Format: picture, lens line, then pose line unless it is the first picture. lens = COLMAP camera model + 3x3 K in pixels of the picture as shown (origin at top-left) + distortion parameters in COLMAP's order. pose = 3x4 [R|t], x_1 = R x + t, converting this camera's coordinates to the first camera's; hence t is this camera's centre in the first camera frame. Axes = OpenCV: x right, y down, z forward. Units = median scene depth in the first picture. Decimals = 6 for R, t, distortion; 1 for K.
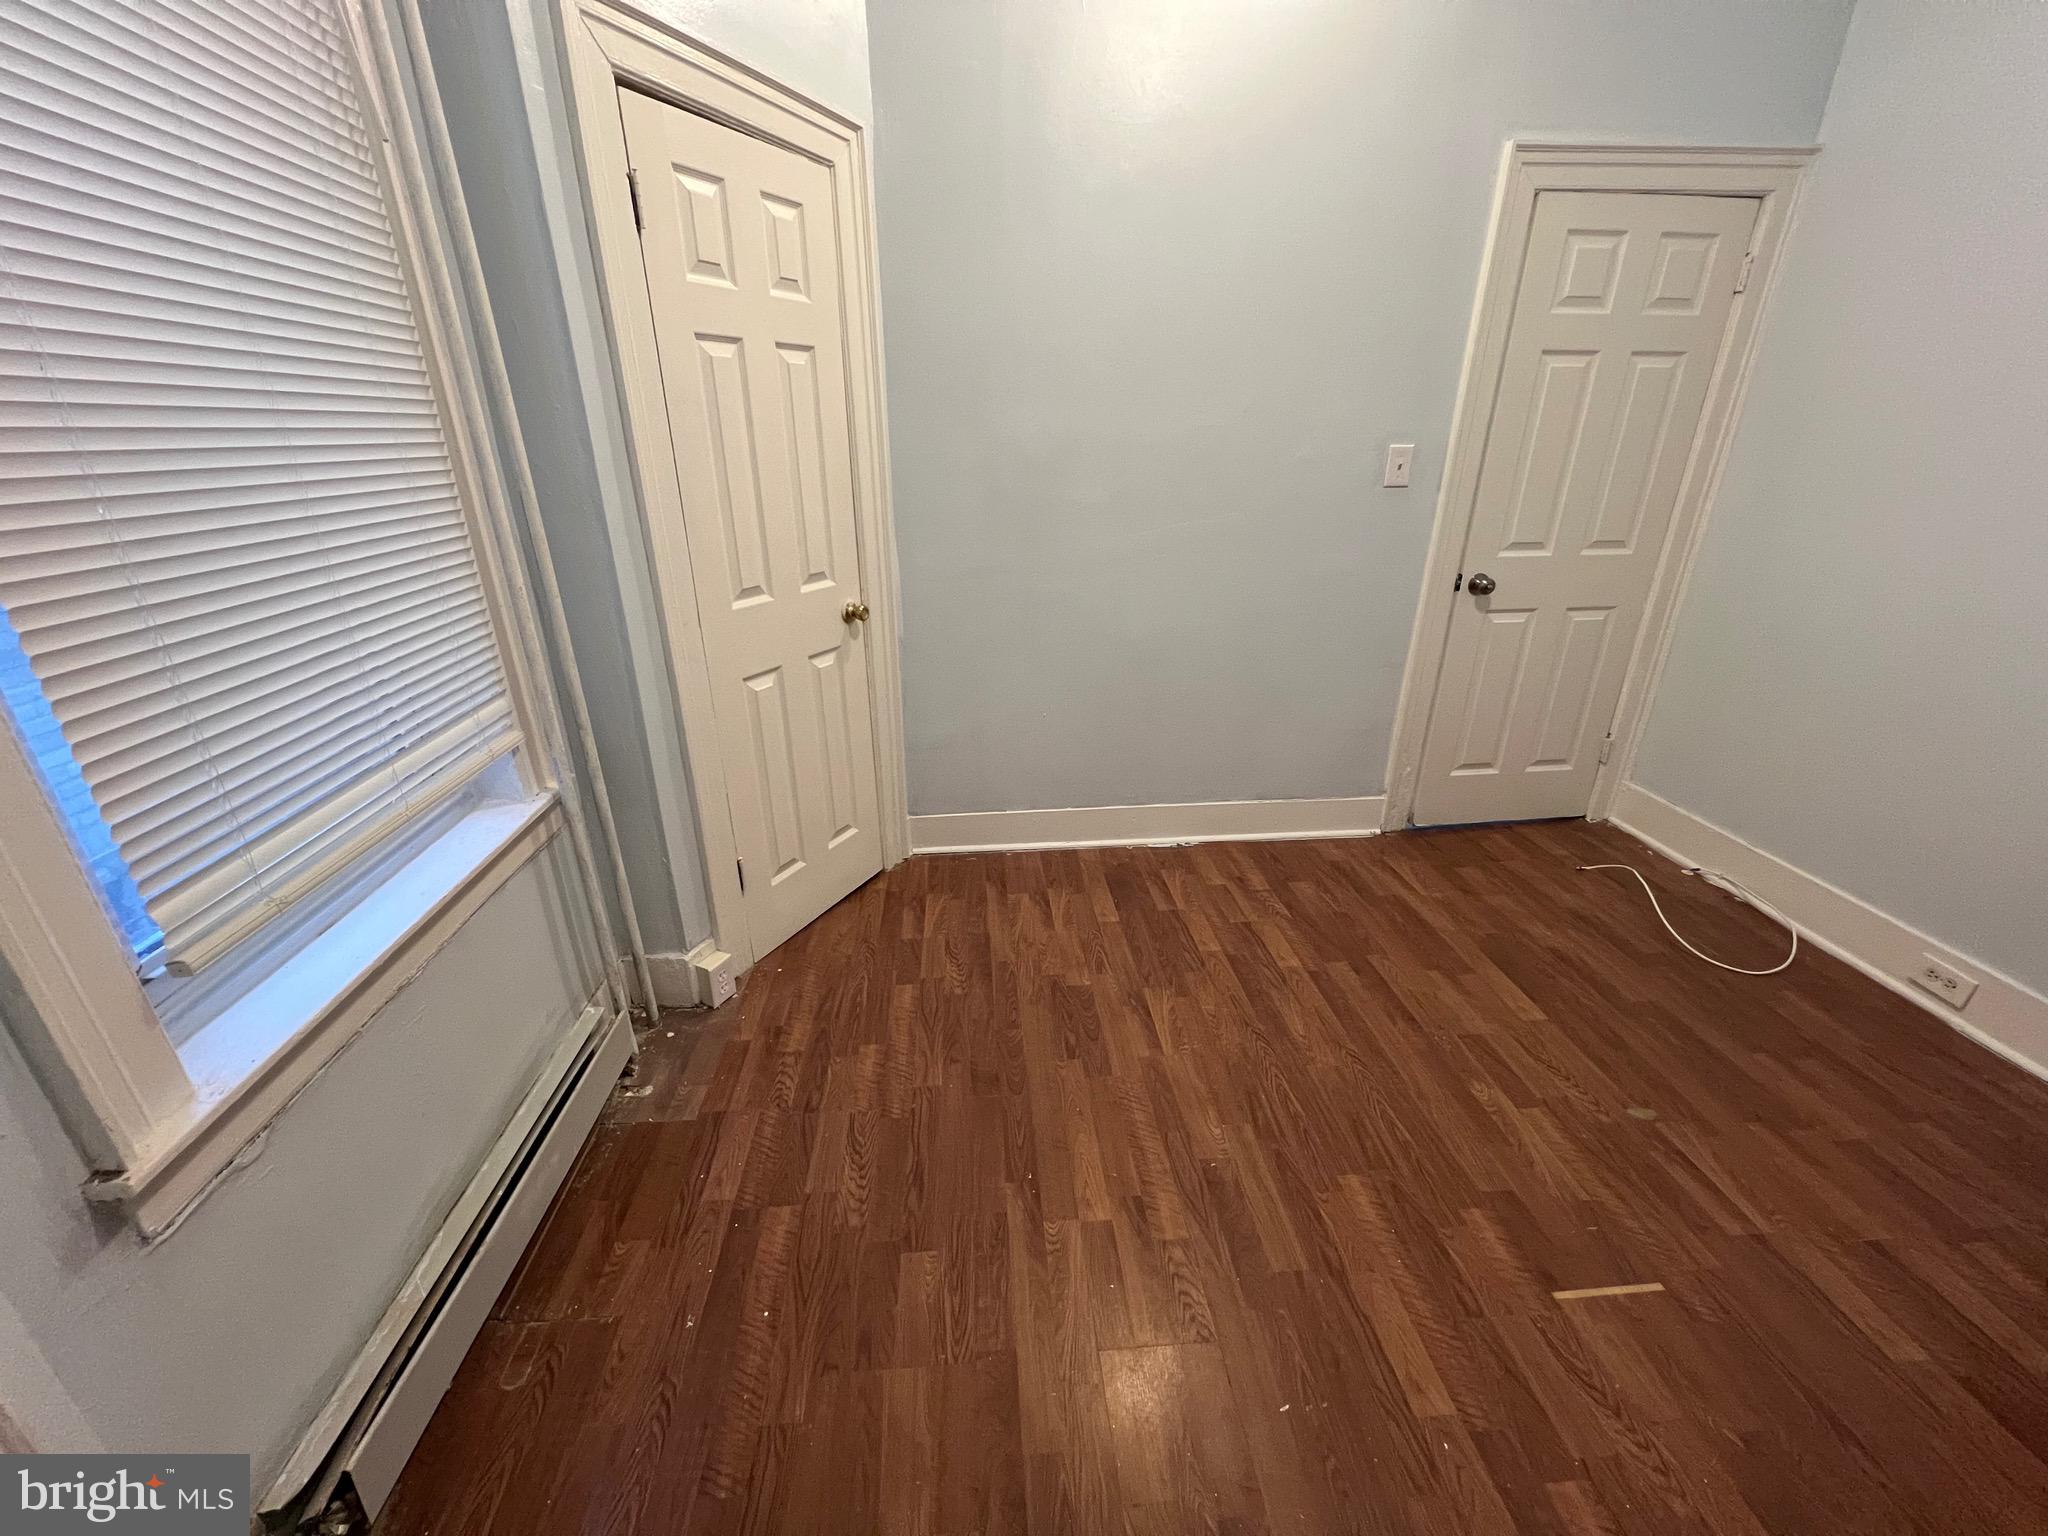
lens RADIAL K [[810.1, 0, 1024.0], [0, 810.1, 768.0], [0, 0, 1]] dist [-0.001721, -0.000206]
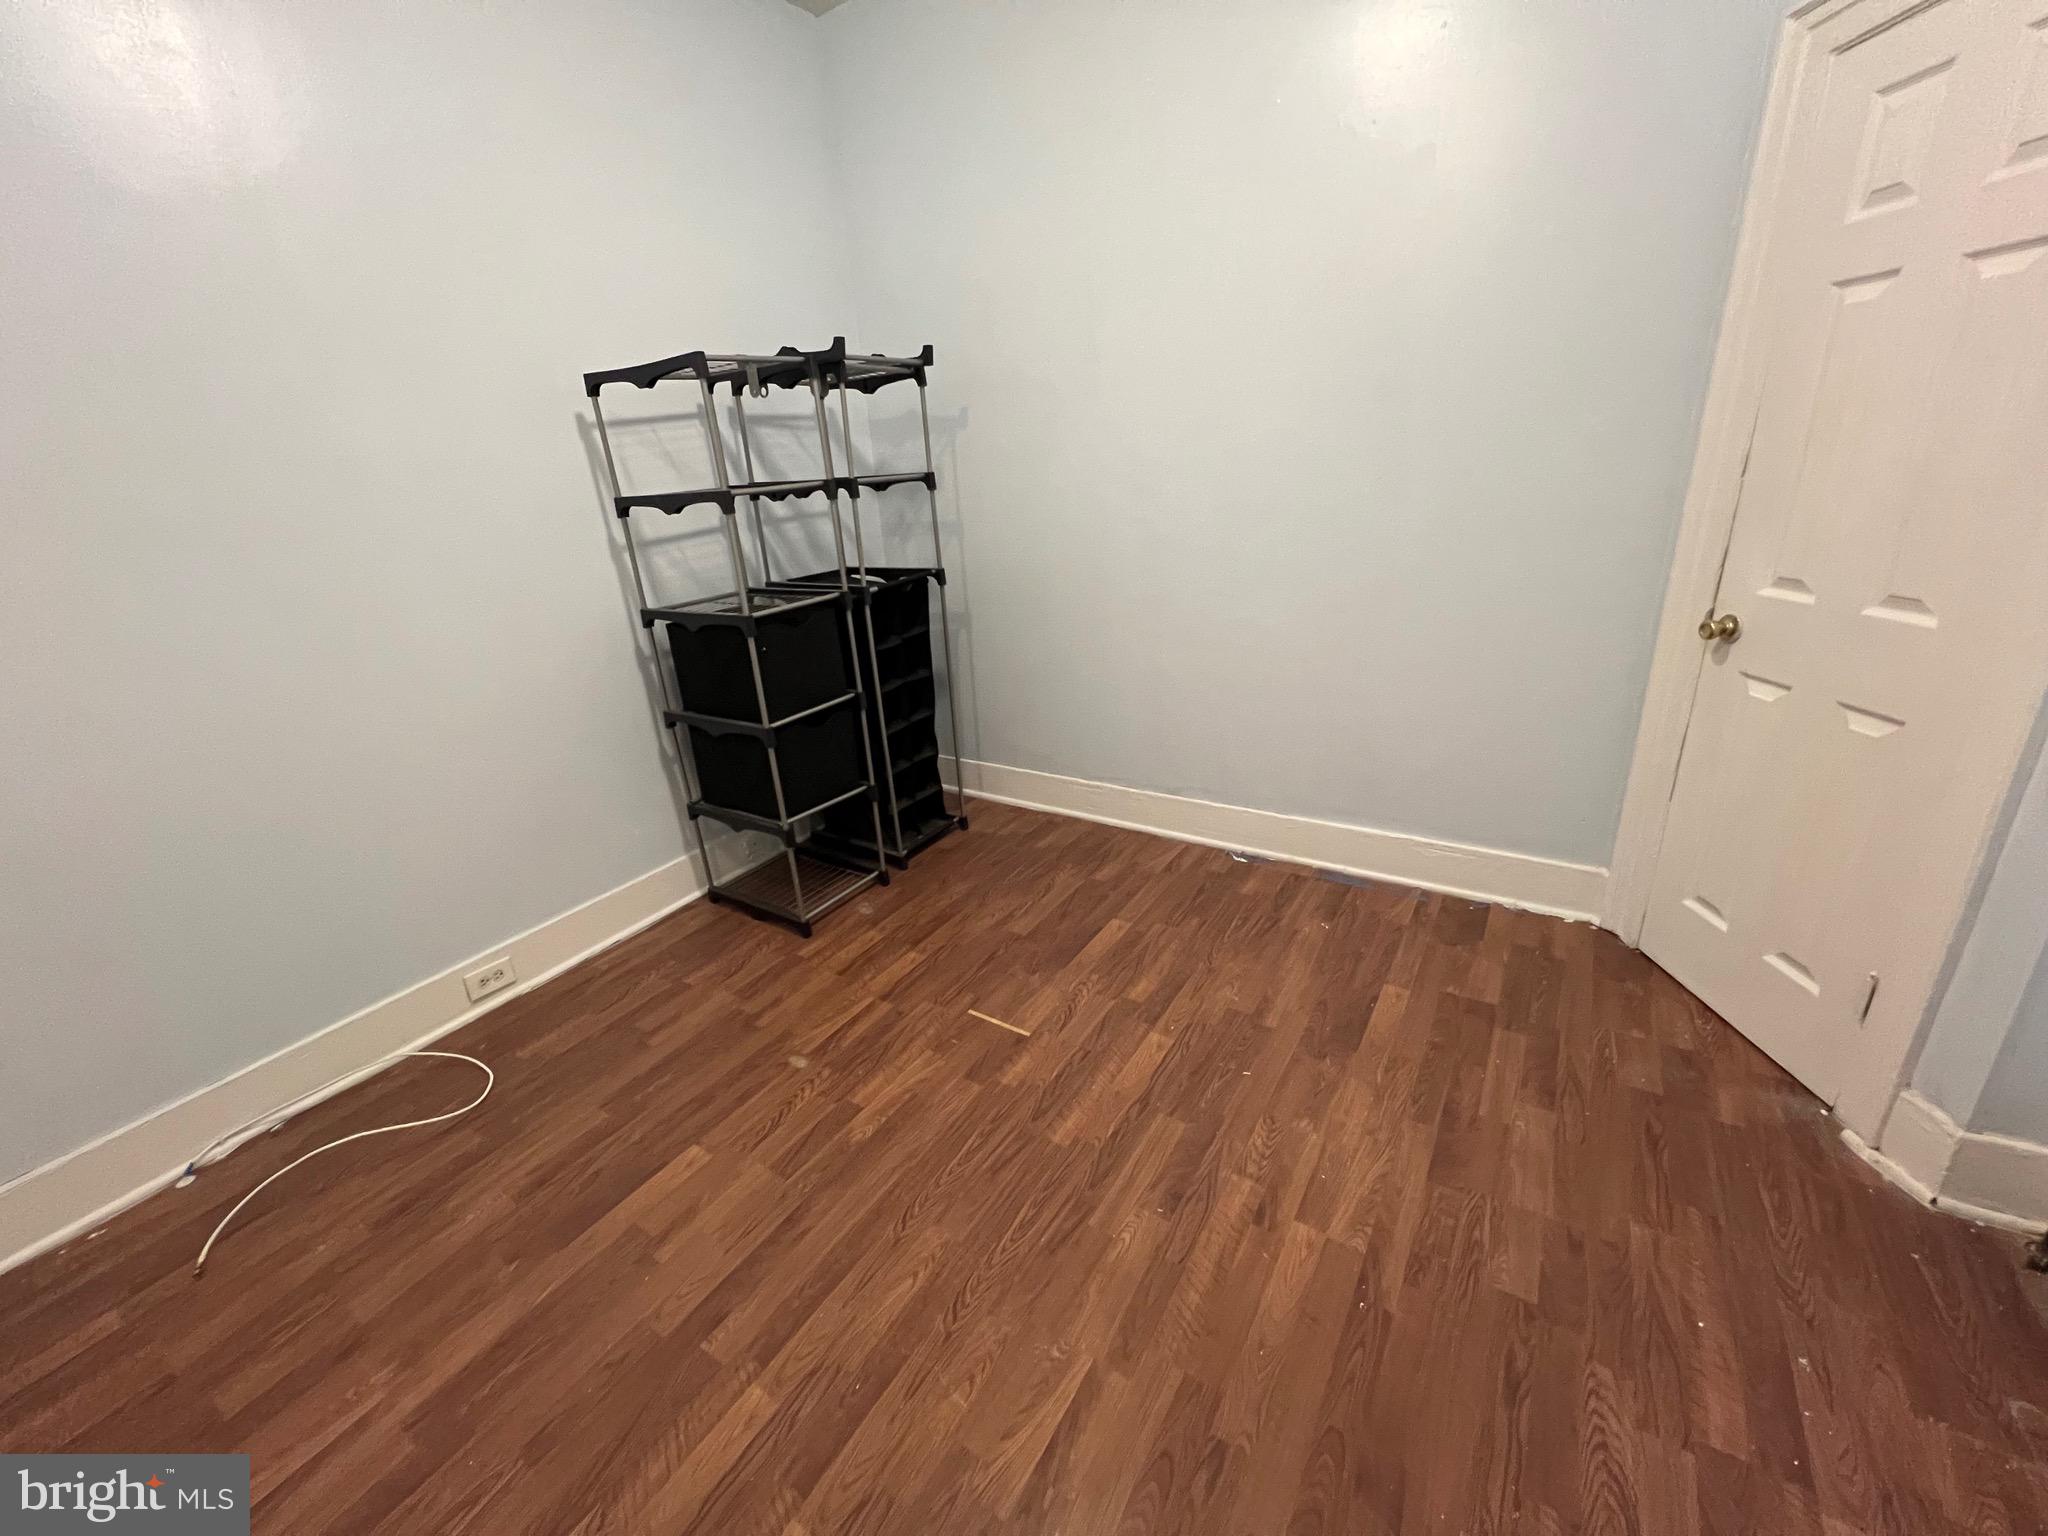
lens RADIAL K [[821.2, 0, 1017.7], [0, 821.2, 757.6], [0, 0, 1]] dist [-0.000487, 0.000182]
pose [[-0.785957, -0.153044, 0.599041, -0.123635], [0.308037, 0.743144, 0.594012, -0.494743], [-0.536083, 0.651394, -0.536936, 1.156537]]
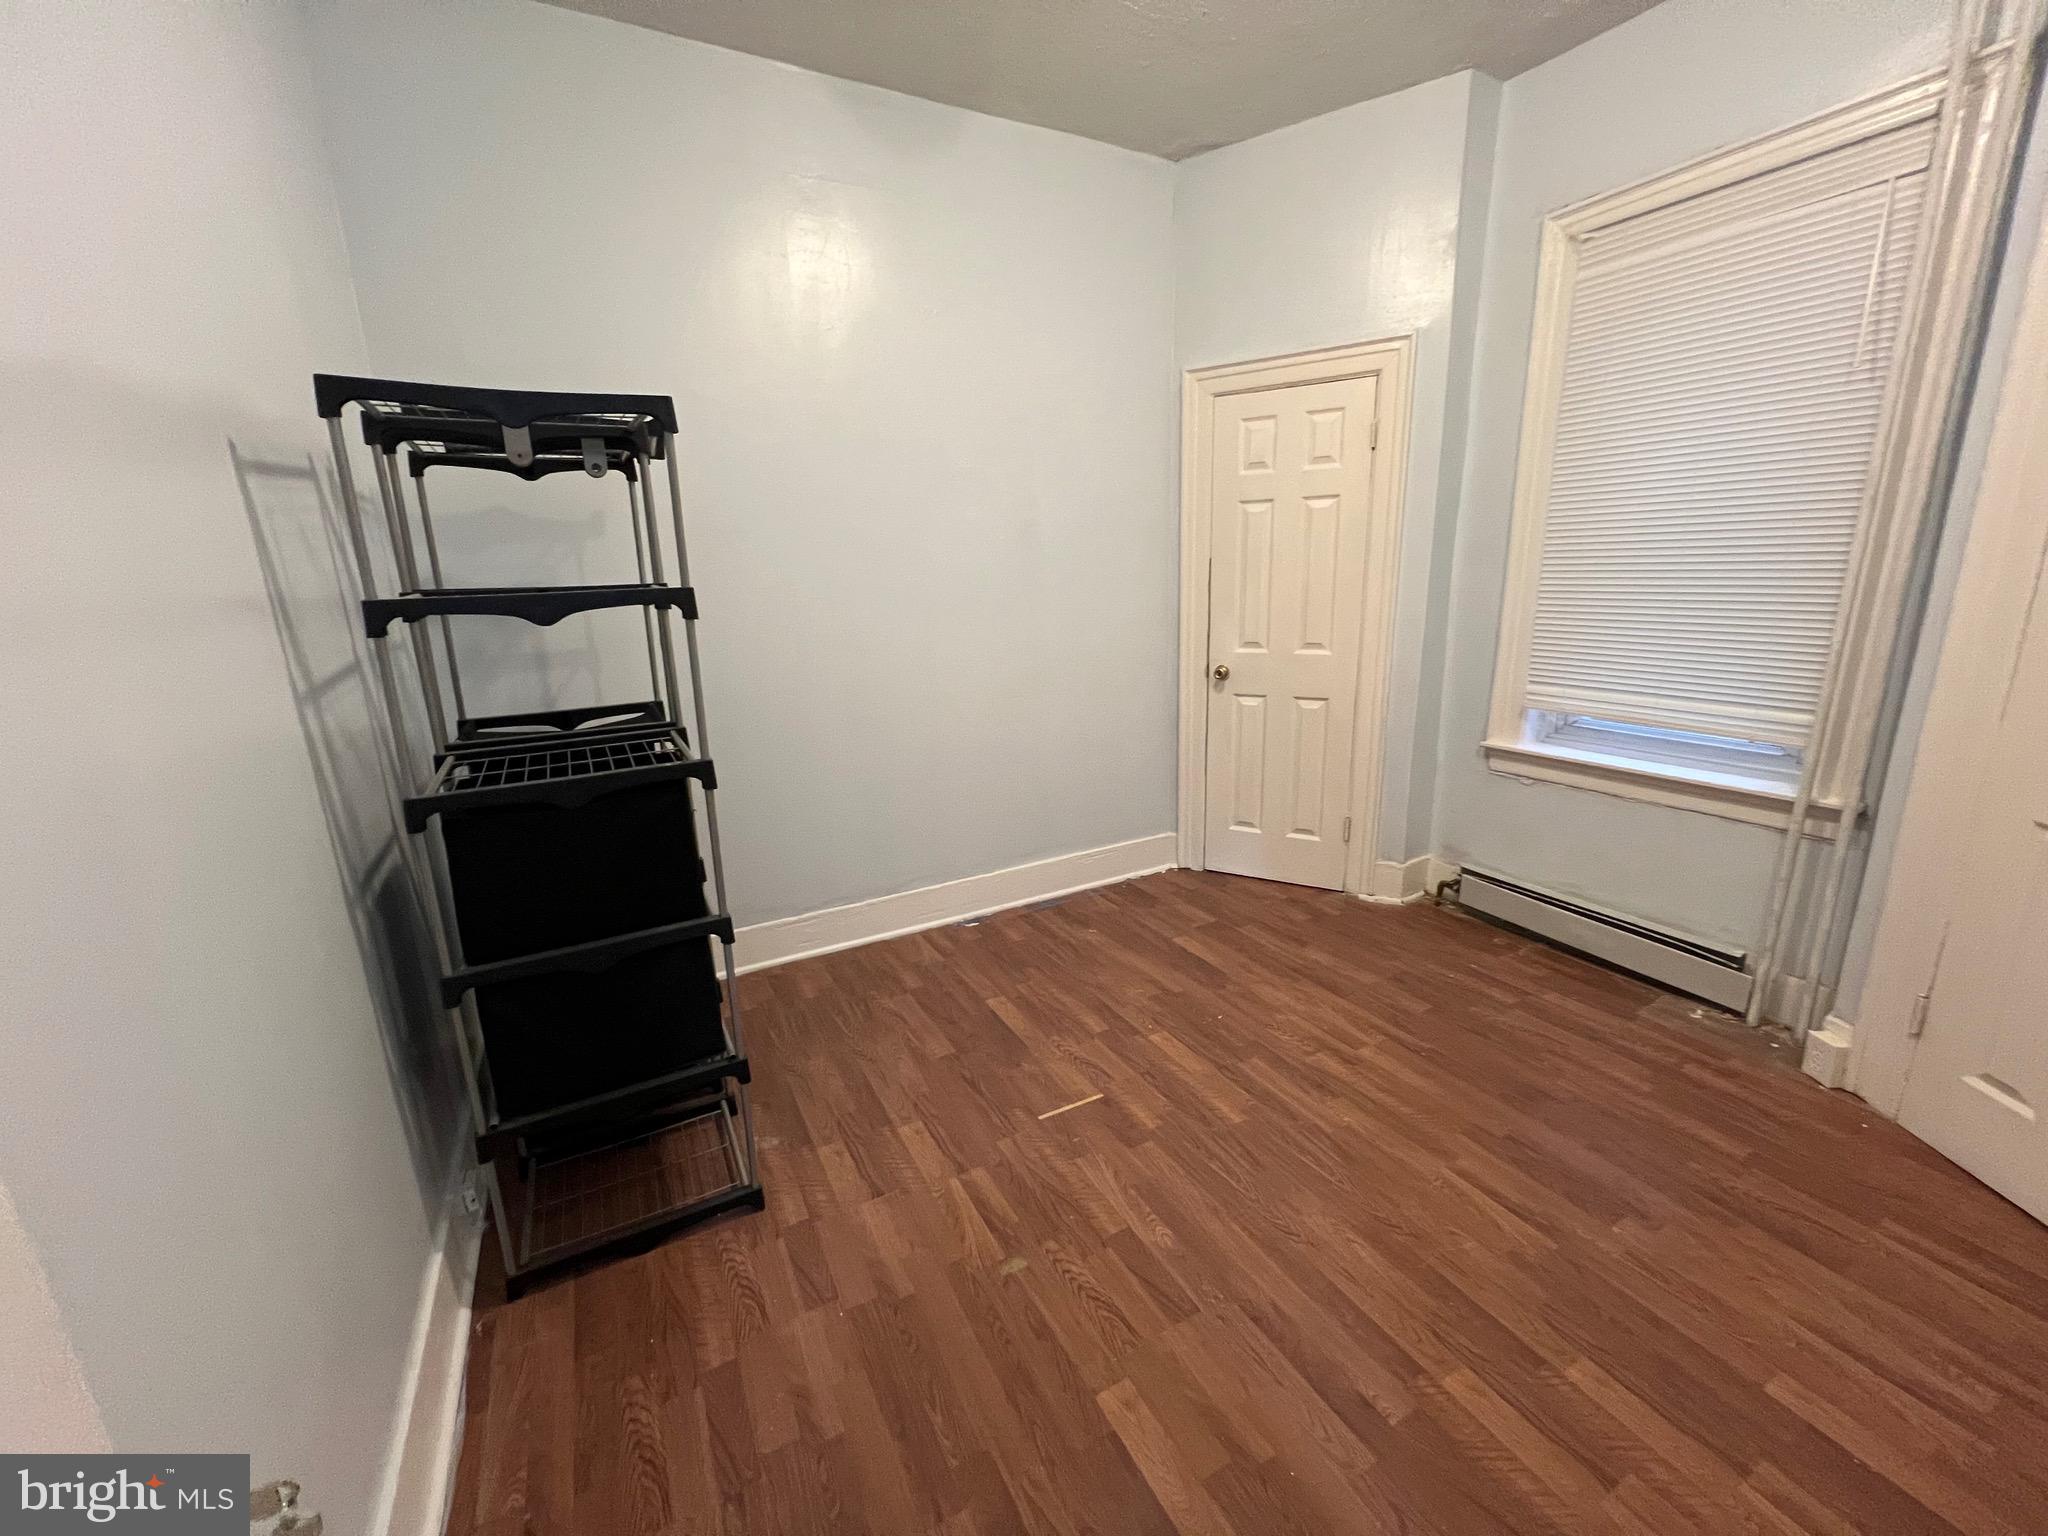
lens RADIAL K [[821.2, 0, 1017.7], [0, 821.2, 757.6], [0, 0, 1]] dist [-0.000487, 0.000182]
pose [[-0.914317, 0.129388, -0.383774, 1.027825], [-0.120466, 0.817818, 0.562727, -0.580135], [0.386668, 0.560743, -0.732158, 1.340006]]
